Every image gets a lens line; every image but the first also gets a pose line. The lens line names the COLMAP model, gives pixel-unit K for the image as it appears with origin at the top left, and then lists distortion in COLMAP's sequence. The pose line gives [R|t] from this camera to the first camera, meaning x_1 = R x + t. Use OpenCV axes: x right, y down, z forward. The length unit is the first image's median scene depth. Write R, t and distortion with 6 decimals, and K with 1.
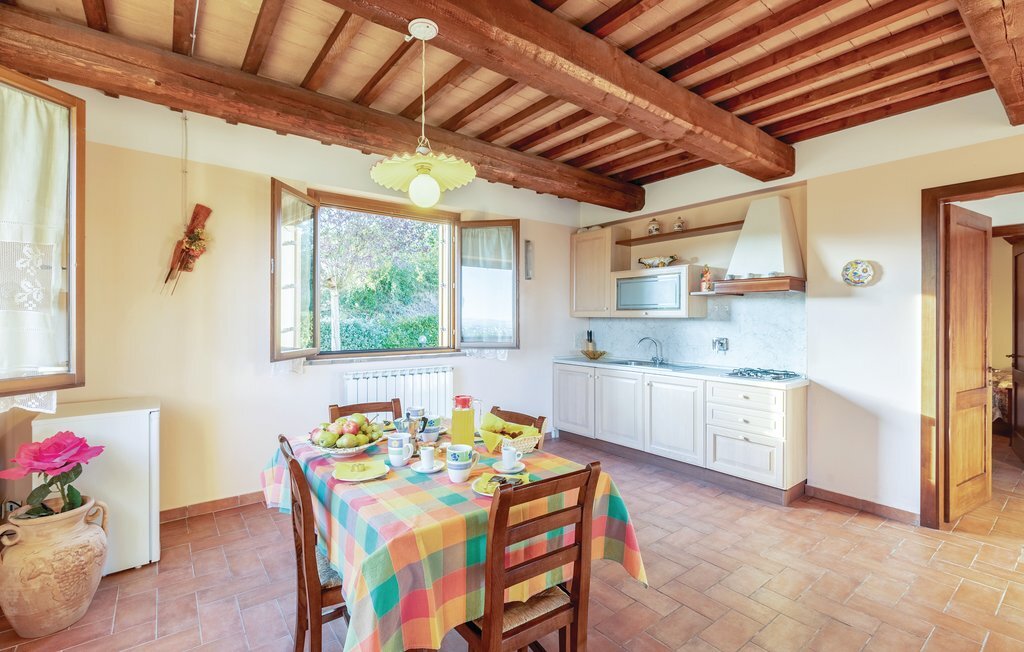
lens RADIAL K [[466.5, 0, 517.7], [0, 466.5, 319.3], [0, 0, 1]] dist [-0.002153, -0.000363]
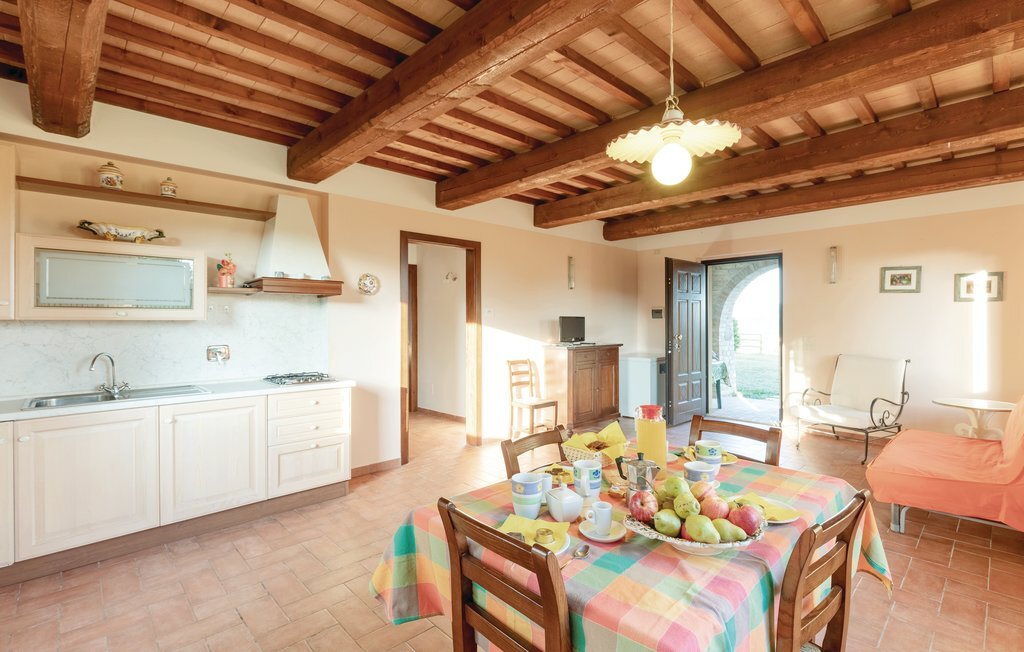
lens RADIAL K [[466.5, 0, 517.7], [0, 466.5, 319.3], [0, 0, 1]] dist [-0.002153, -0.000363]
pose [[-0.114937, -0.001756, 0.993371, -0.482020], [0.004245, 0.999988, 0.002259, -0.005217], [-0.993364, 0.004476, -0.114929, 0.649170]]
